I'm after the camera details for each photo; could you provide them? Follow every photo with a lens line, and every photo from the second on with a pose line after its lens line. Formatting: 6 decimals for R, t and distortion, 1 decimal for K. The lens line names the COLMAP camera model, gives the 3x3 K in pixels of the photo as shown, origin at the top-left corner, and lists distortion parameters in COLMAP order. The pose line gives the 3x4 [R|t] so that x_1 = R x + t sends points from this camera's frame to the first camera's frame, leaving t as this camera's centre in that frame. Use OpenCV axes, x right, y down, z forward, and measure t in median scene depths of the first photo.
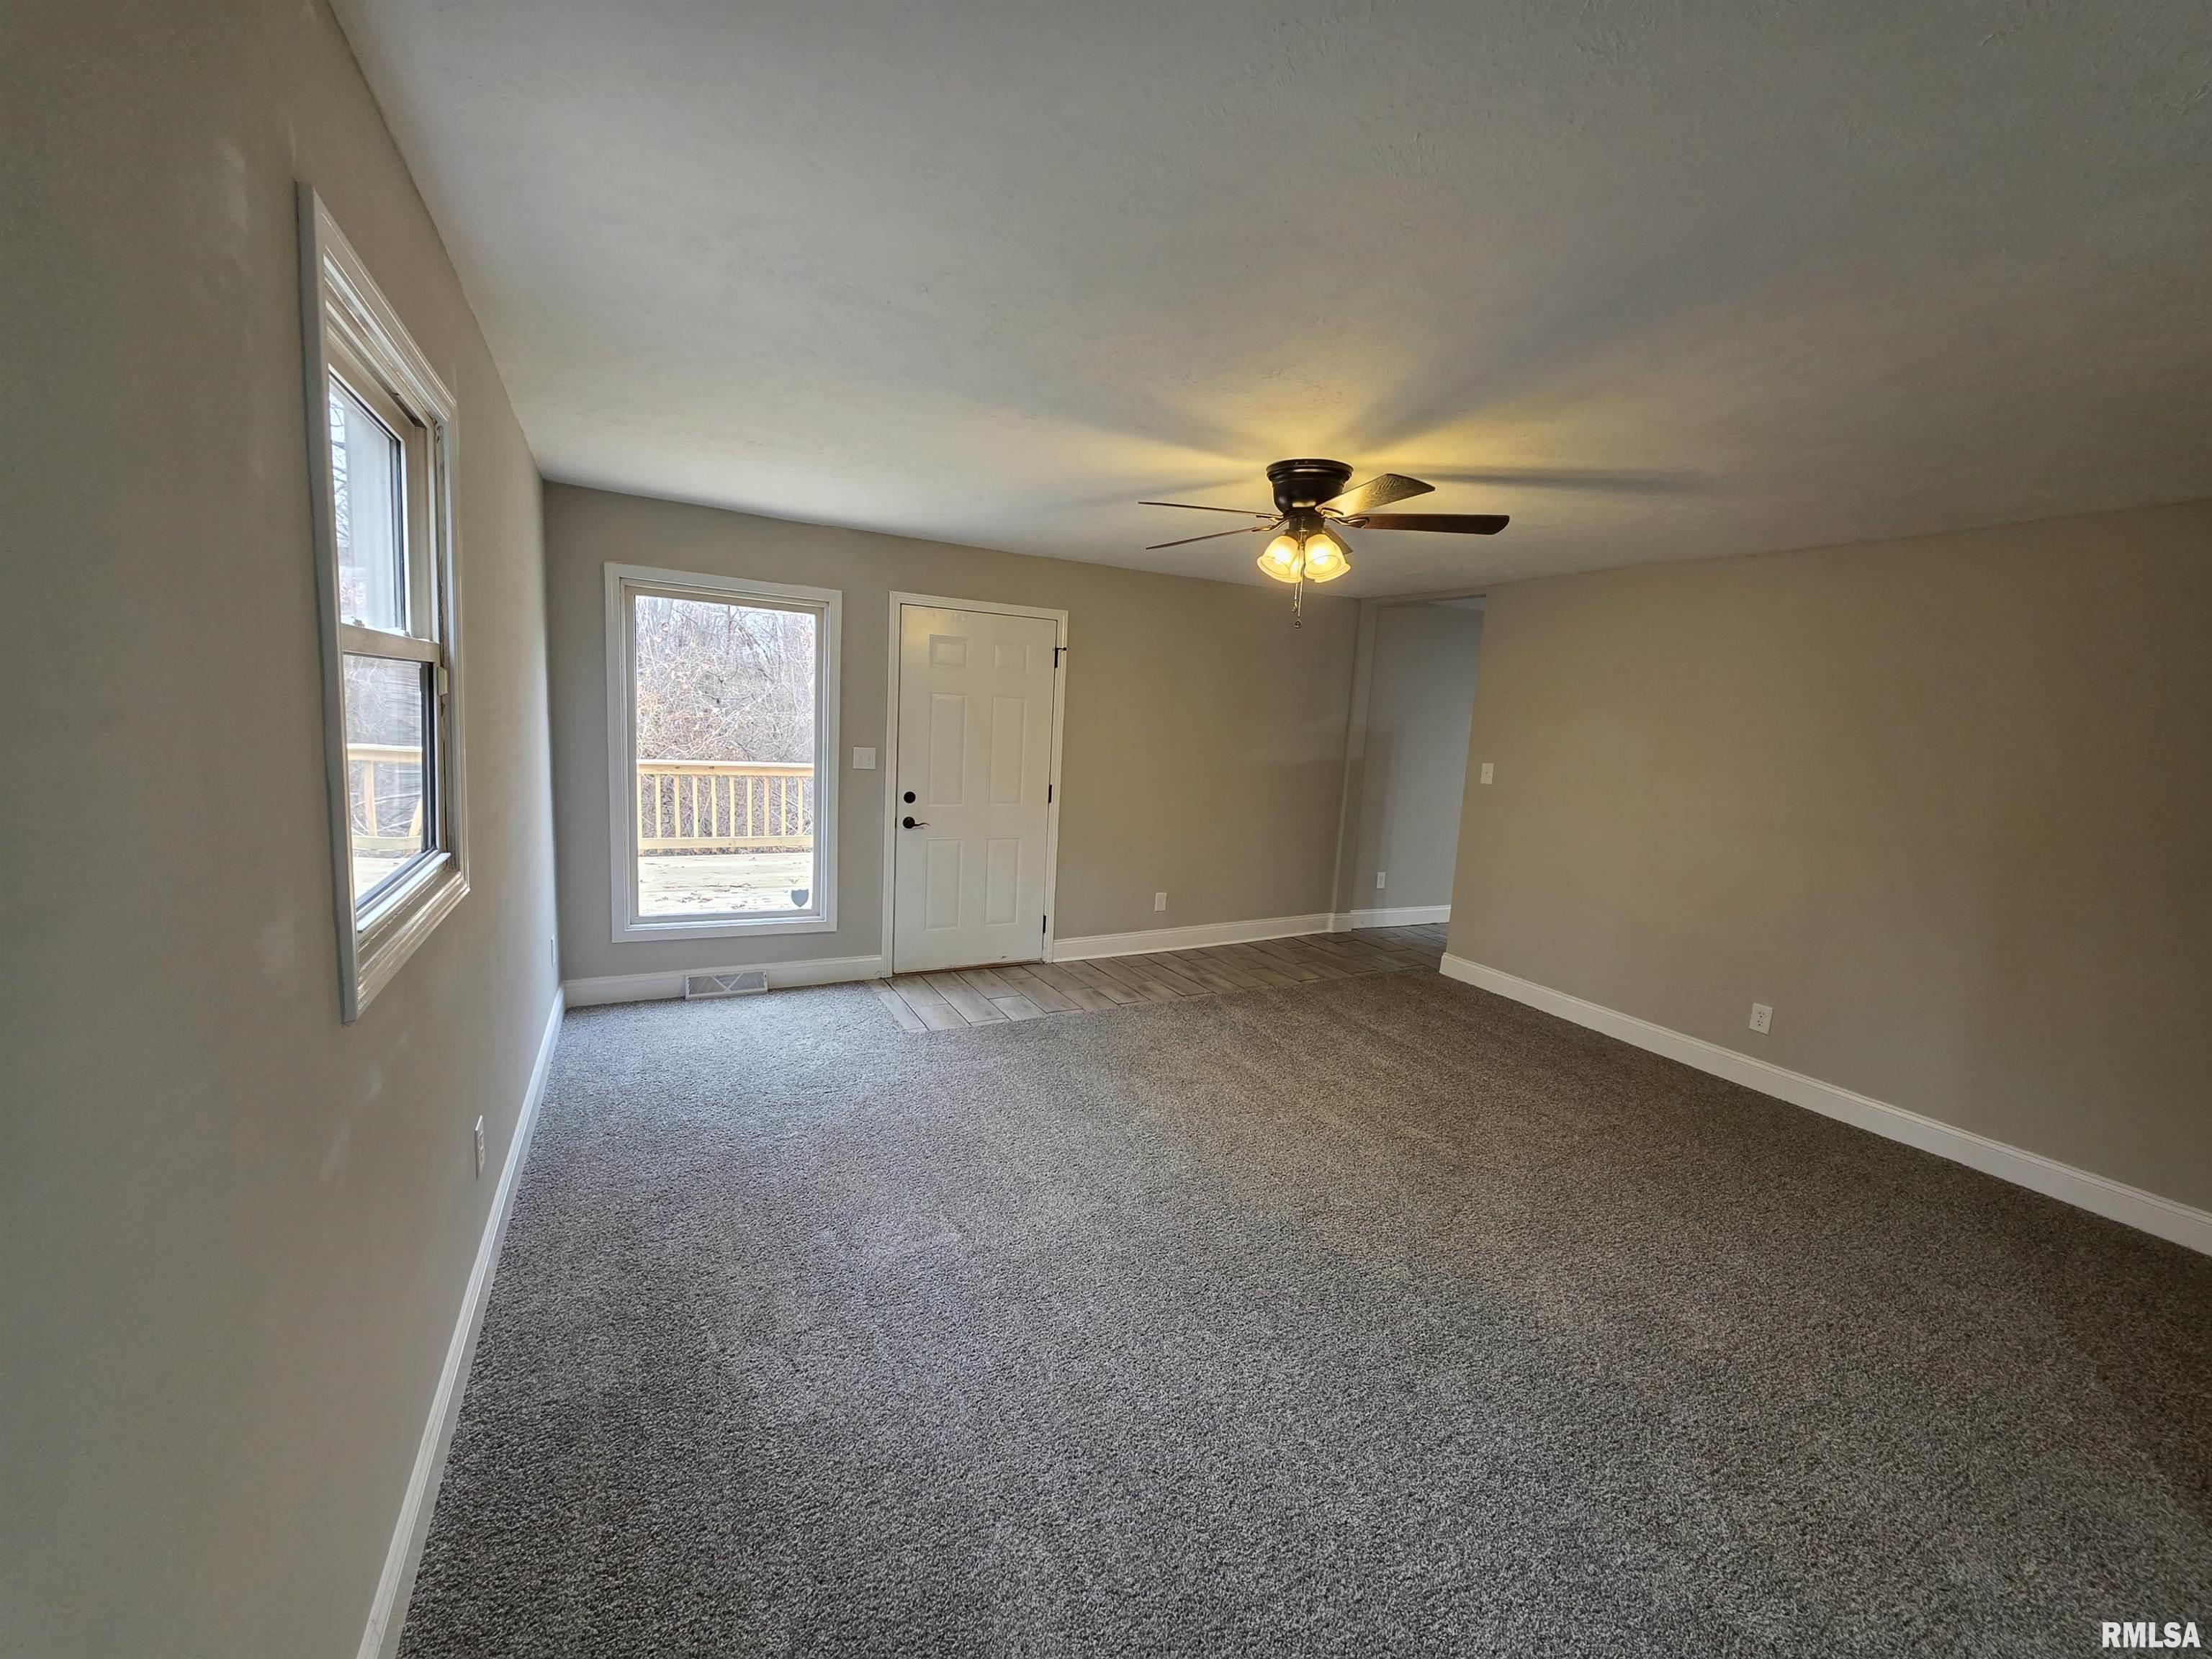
lens RADIAL K [[879.9, 0, 1102.2], [0, 879.9, 831.7], [0, 0, 1]] dist [0.002048, 0.000165]
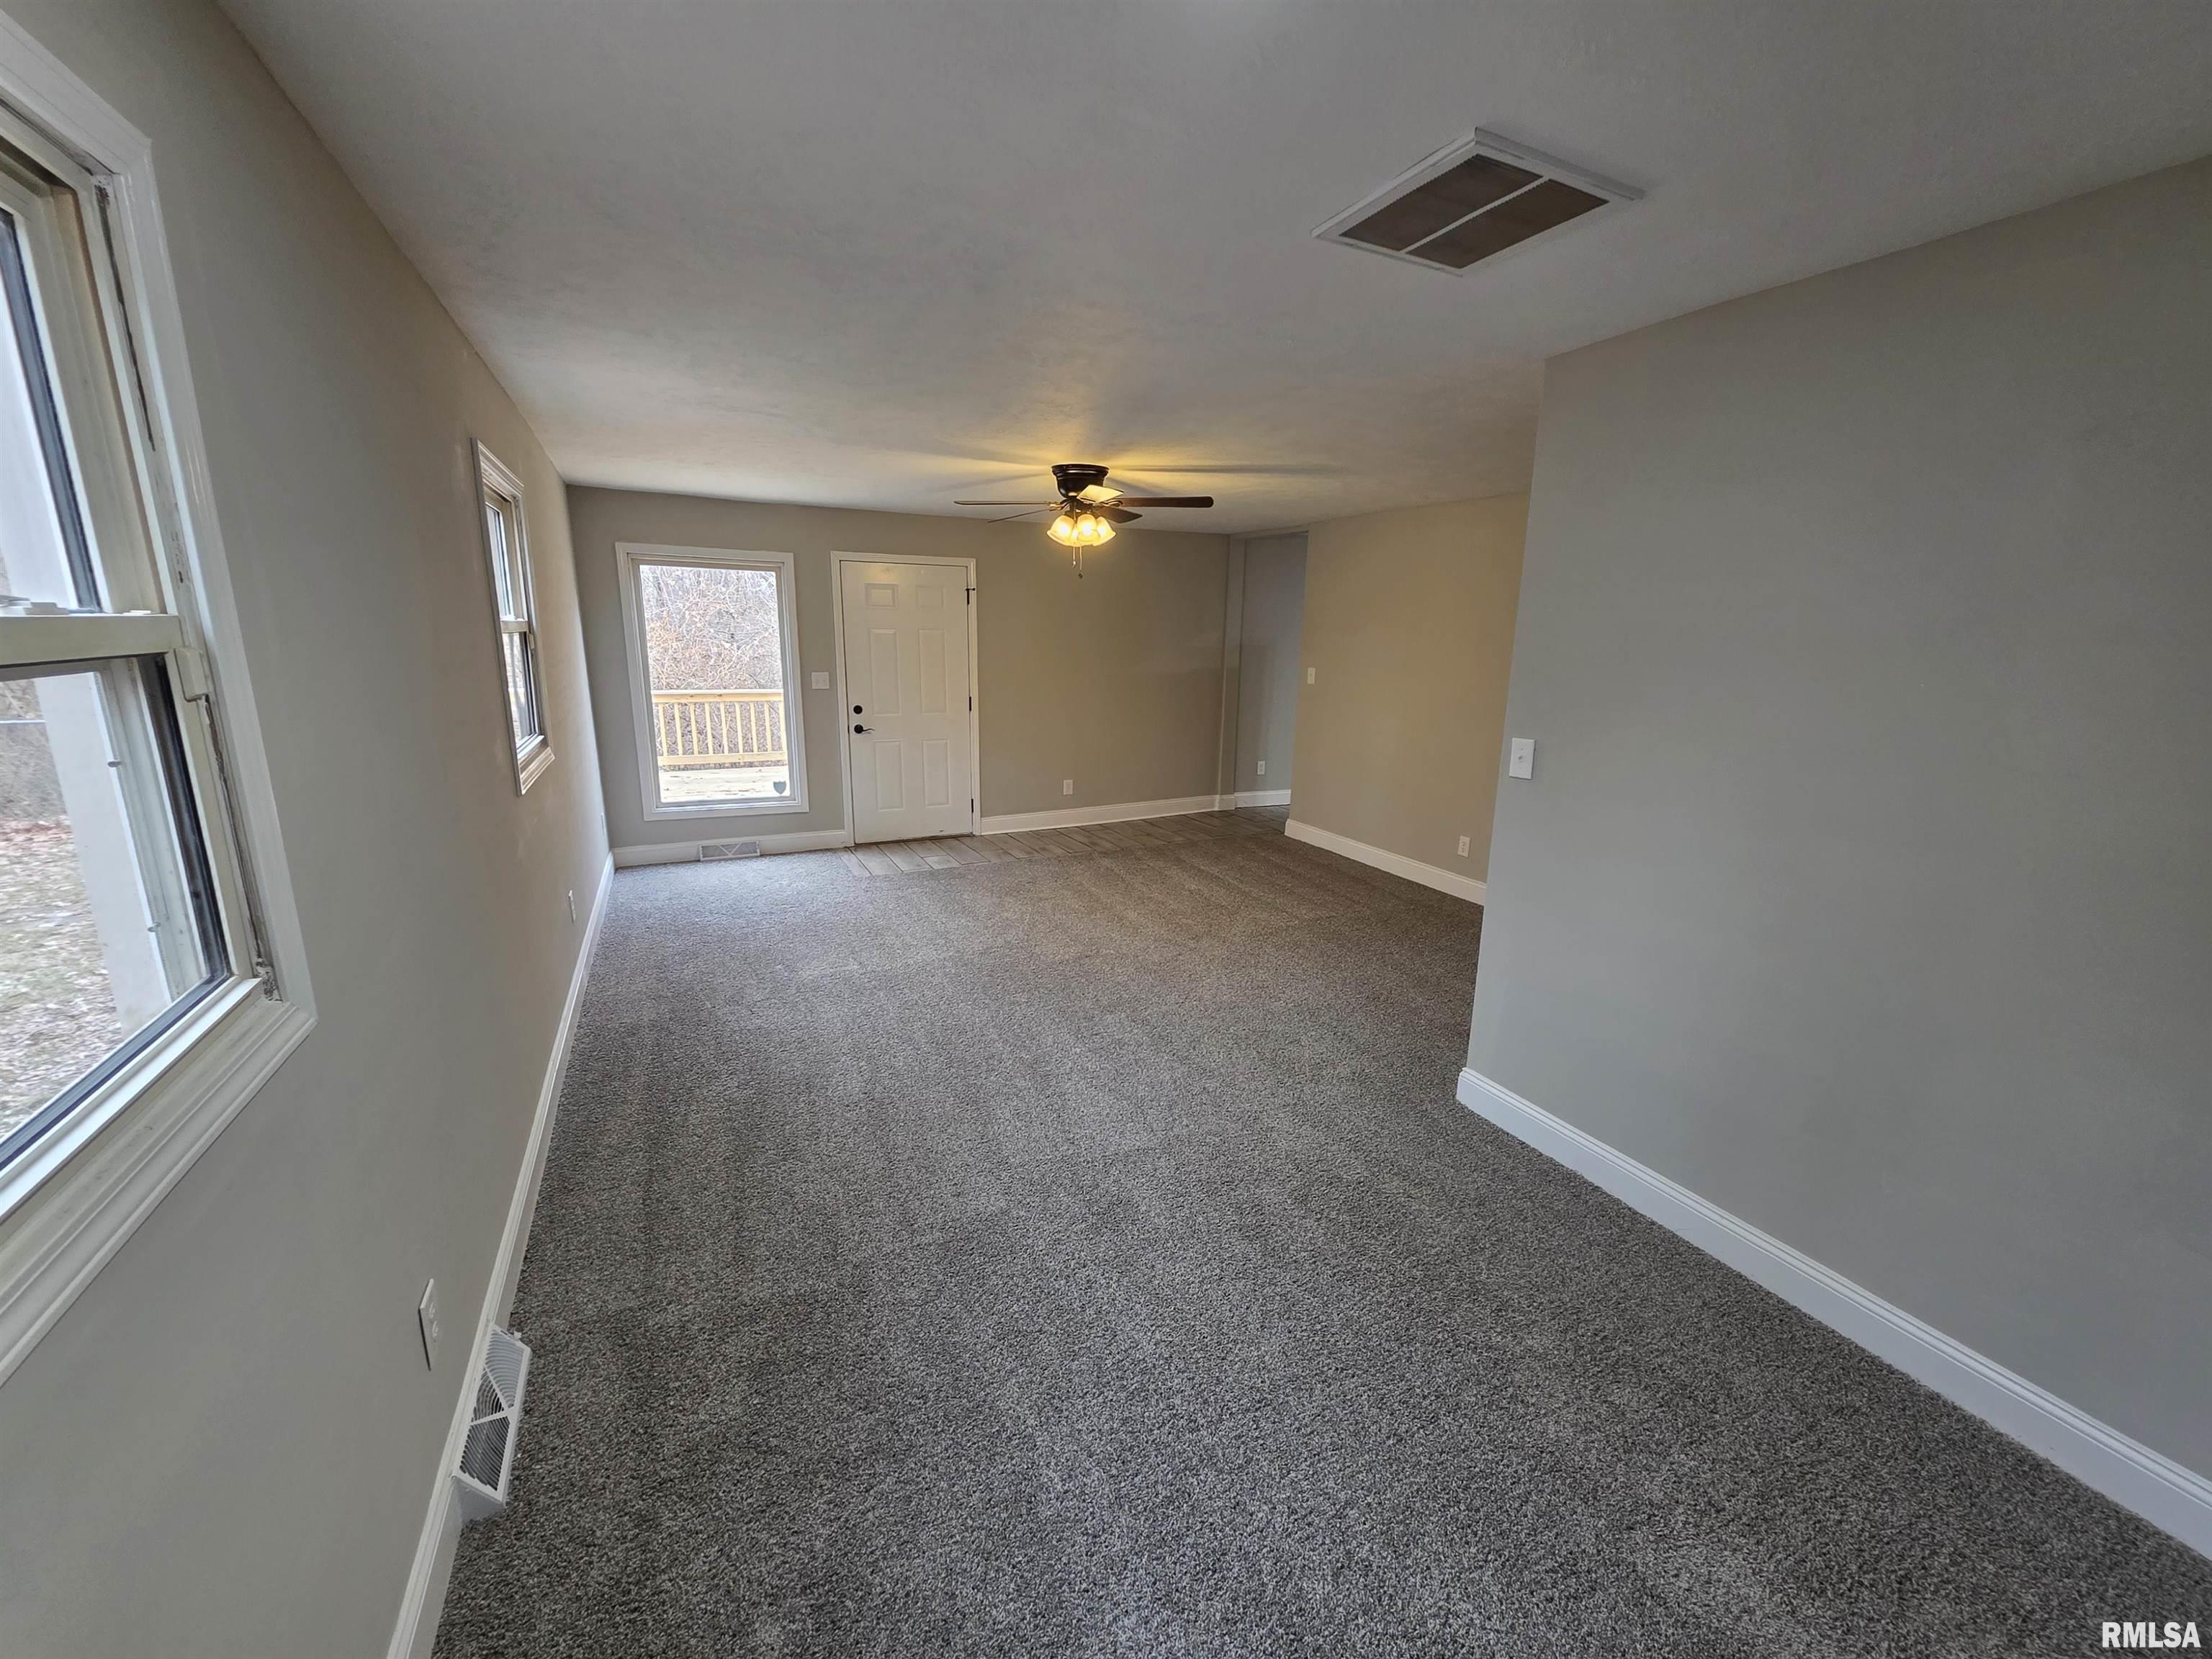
lens RADIAL K [[878.7, 0, 1110.0], [0, 878.7, 836.8], [0, 0, 1]] dist [0.000513, 0.000014]
pose [[0.999088, -0.030964, -0.029399, 0.205958], [0.033604, 0.995001, 0.094041, 0.042429], [0.026340, -0.094943, 0.995134, -0.343507]]
